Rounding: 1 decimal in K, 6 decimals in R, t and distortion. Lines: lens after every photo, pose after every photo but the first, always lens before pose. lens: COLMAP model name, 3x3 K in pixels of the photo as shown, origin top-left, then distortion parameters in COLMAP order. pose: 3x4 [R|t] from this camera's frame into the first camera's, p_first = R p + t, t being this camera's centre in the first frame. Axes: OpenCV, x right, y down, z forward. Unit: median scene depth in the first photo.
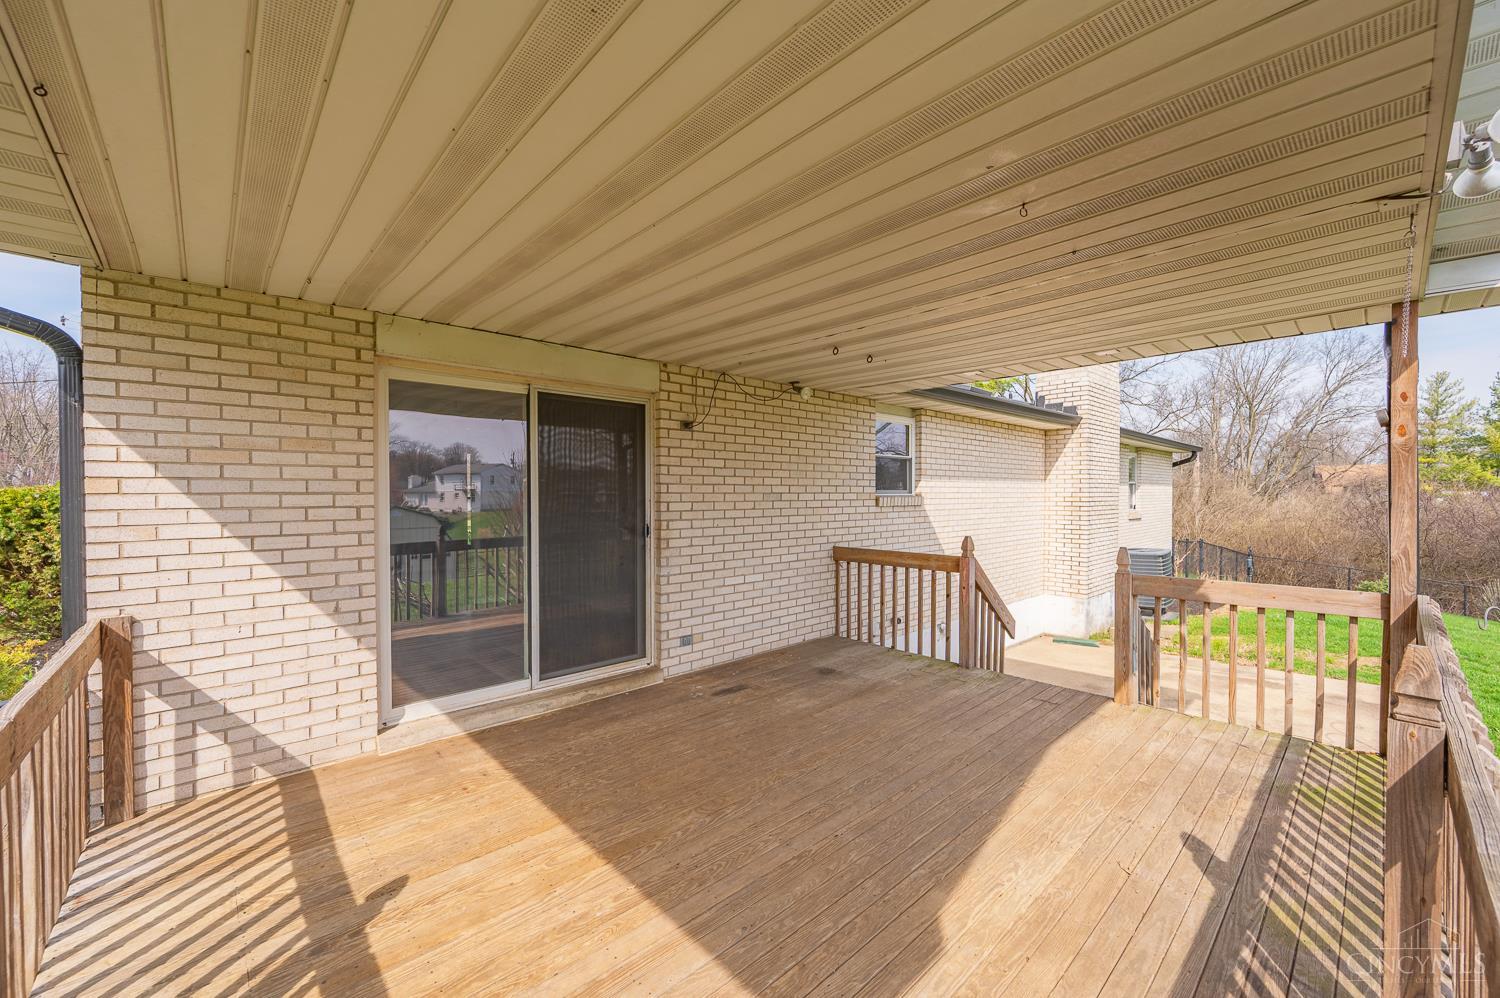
lens RADIAL K [[594.8, 0, 748.7], [0, 594.8, 502.0], [0, 0, 1]] dist [0.001721, 0.000038]
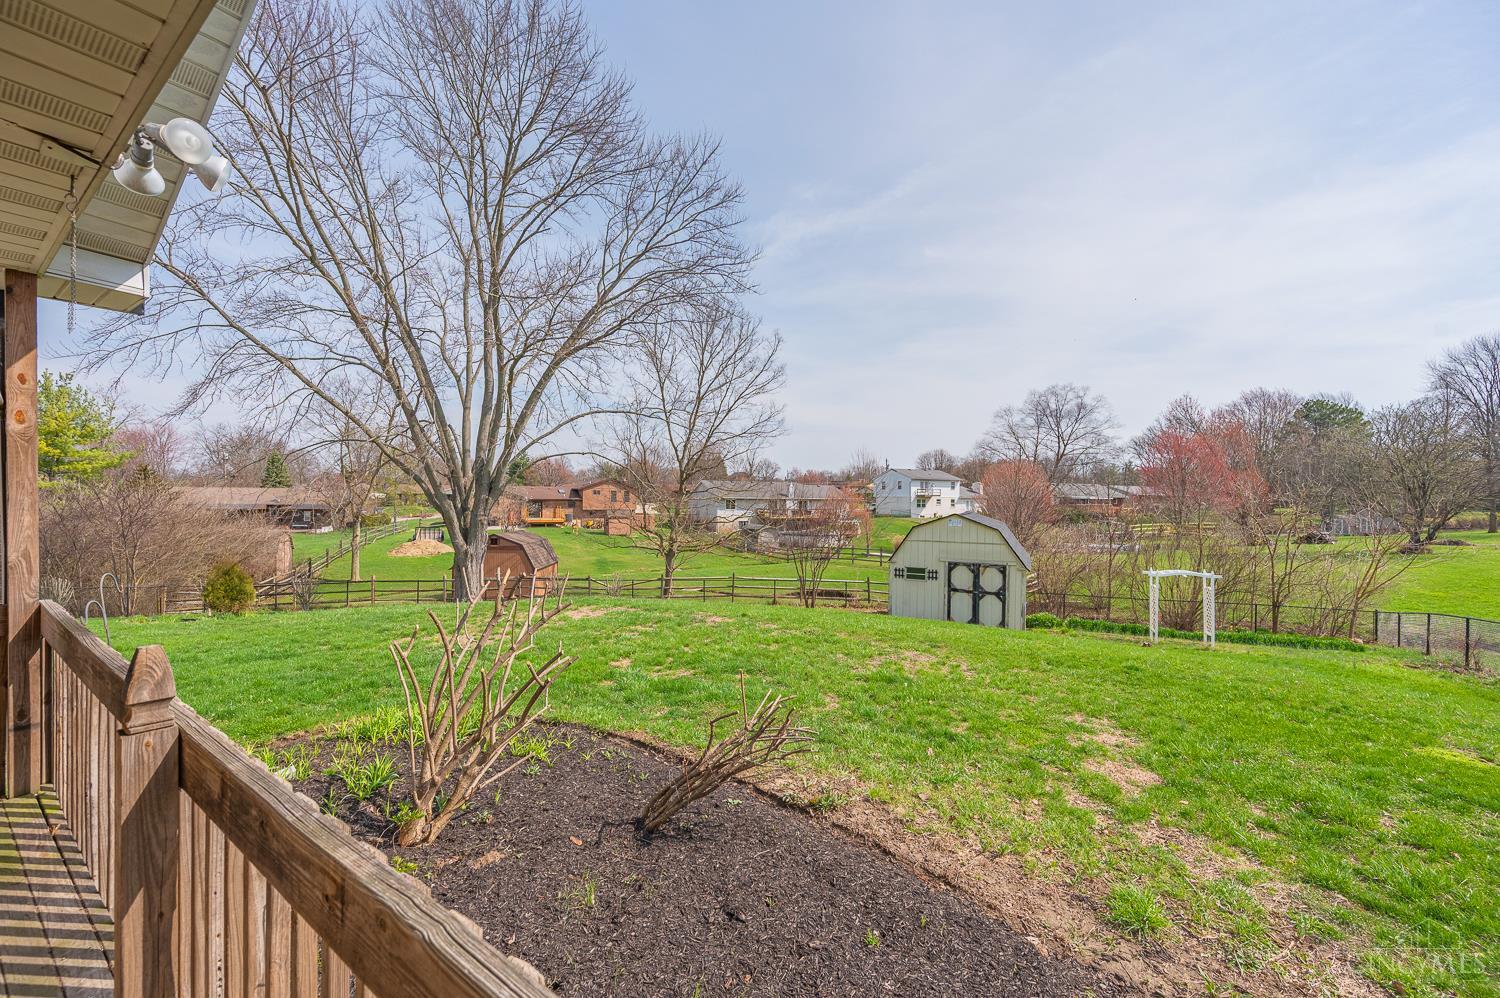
lens RADIAL K [[594.8, 0, 744.7], [0, 594.8, 504.7], [0, 0, 1]] dist [0.001721, 0.000038]
pose [[-0.202502, -0.007709, 0.979251, 0.013475], [0.005715, 0.999943, 0.009053, 0.008241], [-0.979265, 0.007430, -0.202447, 0.129564]]
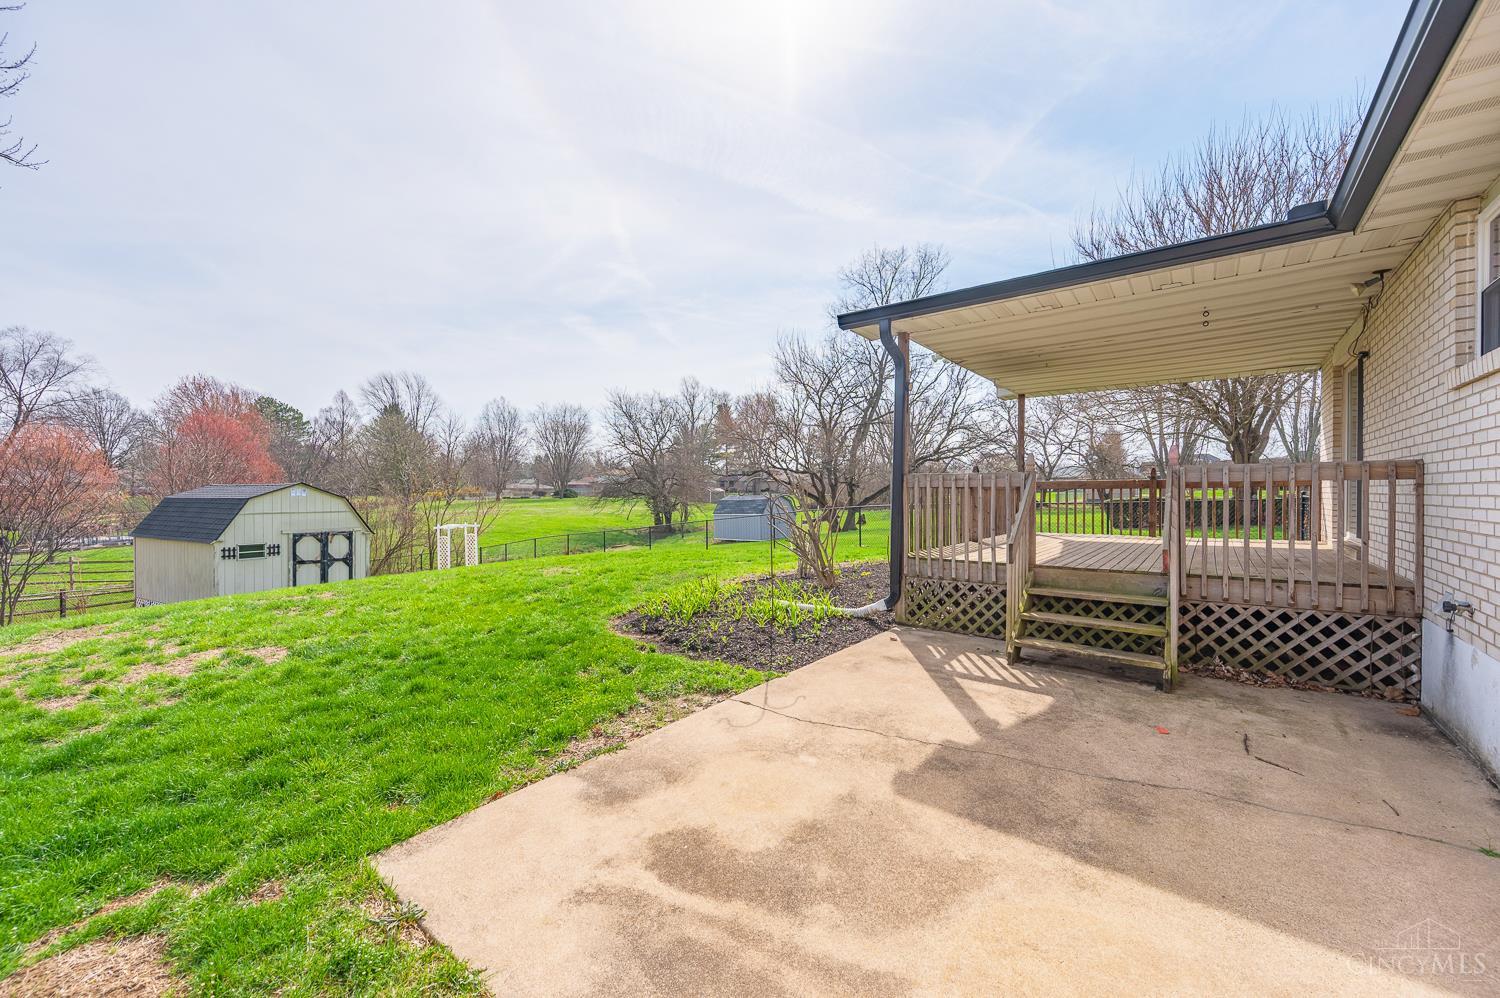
lens RADIAL K [[594.8, 0, 757.9], [0, 594.8, 498.6], [0, 0, 1]] dist [0.001721, 0.000038]
pose [[-0.984488, 0.007400, -0.175296, 2.023429], [0.003692, 0.999763, 0.021473, 0.203180], [0.175413, 0.020493, -0.984282, 3.064590]]
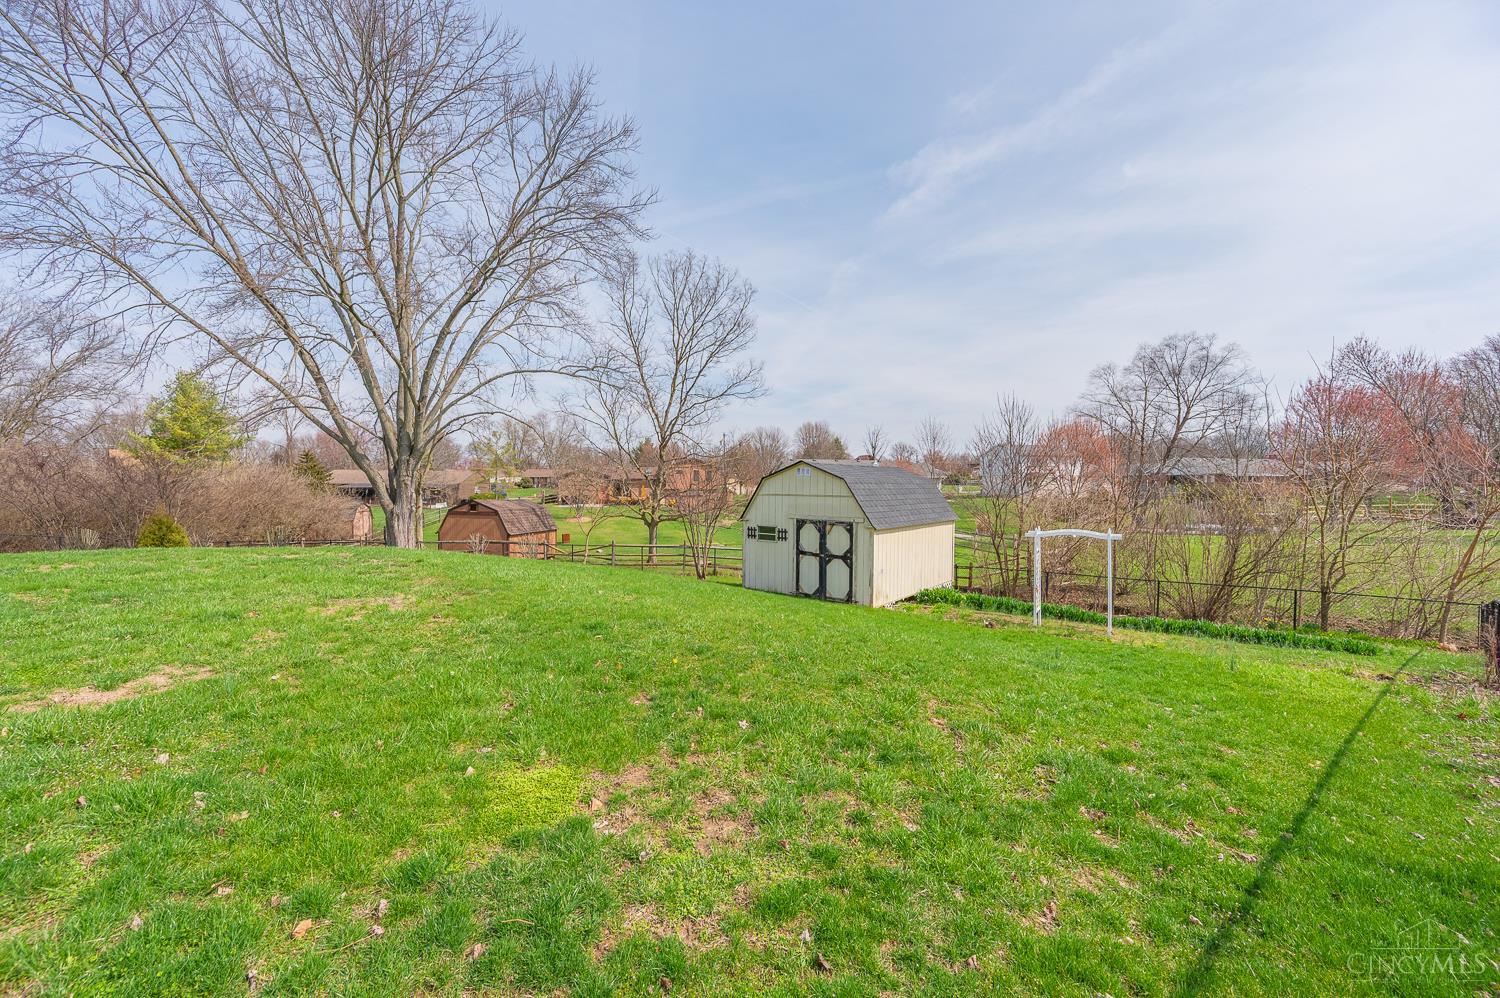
lens RADIAL K [[594.8, 0, 749.6], [0, 594.8, 486.0], [0, 0, 1]] dist [0.001721, 0.000038]
pose [[0.032837, 0.001476, 0.999460, 0.397623], [0.009436, 0.999954, -0.001786, 0.356519], [-0.999416, 0.009490, 0.032822, -2.718617]]
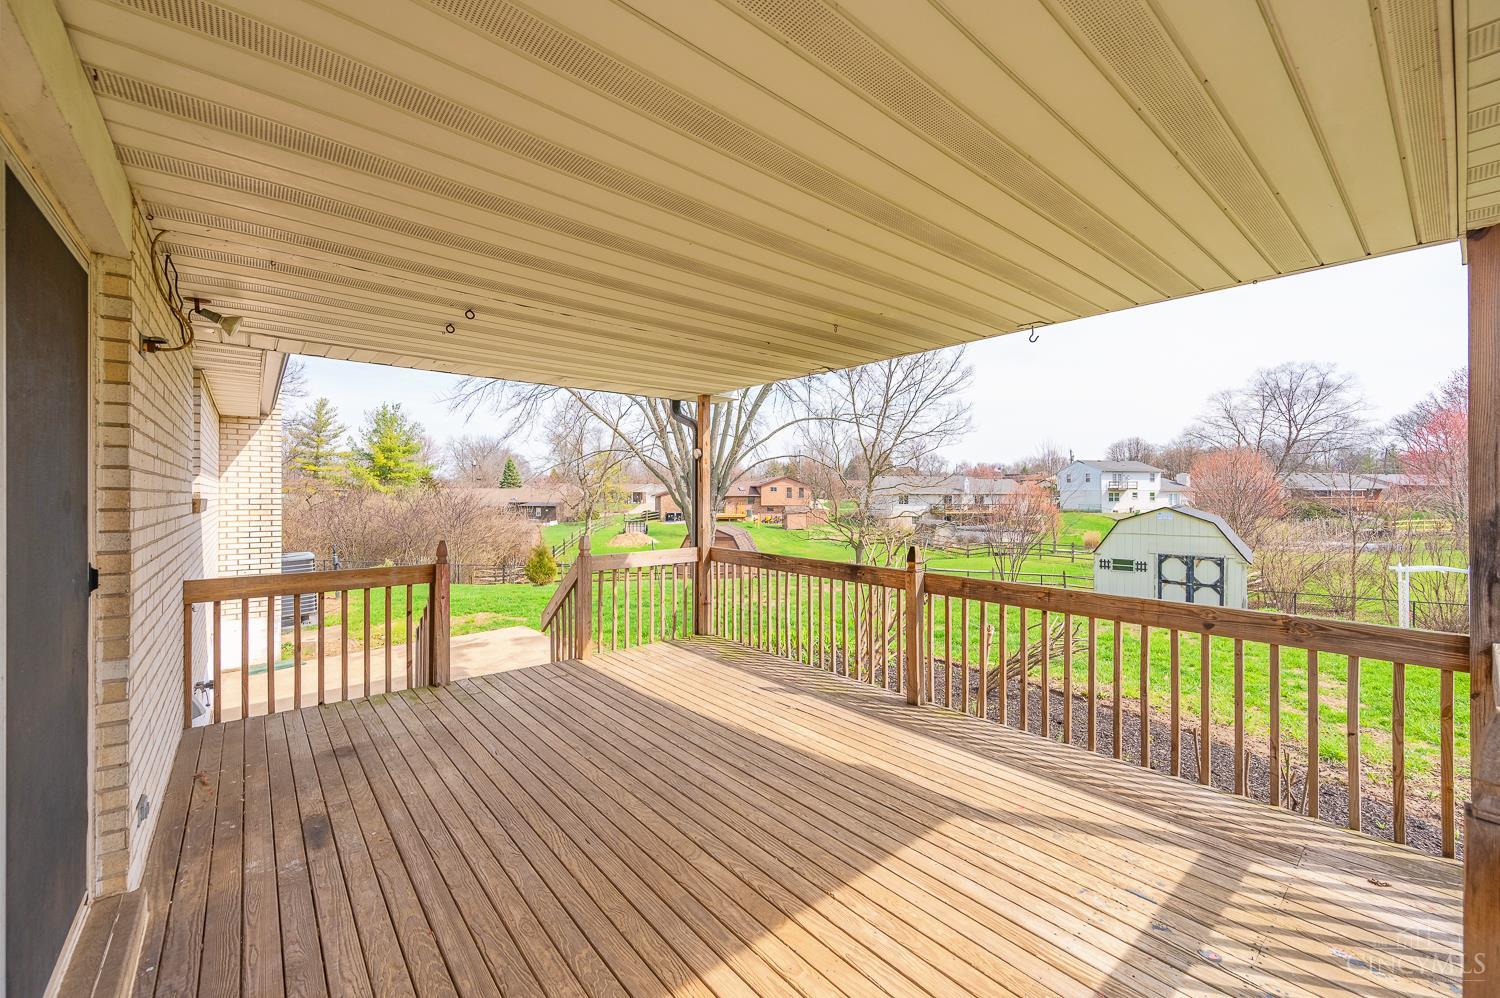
lens RADIAL K [[594.8, 0, 757.3], [0, 594.8, 498.6], [0, 0, 1]] dist [0.001721, 0.000038]
pose [[0.042597, -0.004174, 0.999084, -0.831683], [0.014004, 0.999896, 0.003580, -0.005672], [-0.998994, 0.013839, 0.042651, 0.761238]]
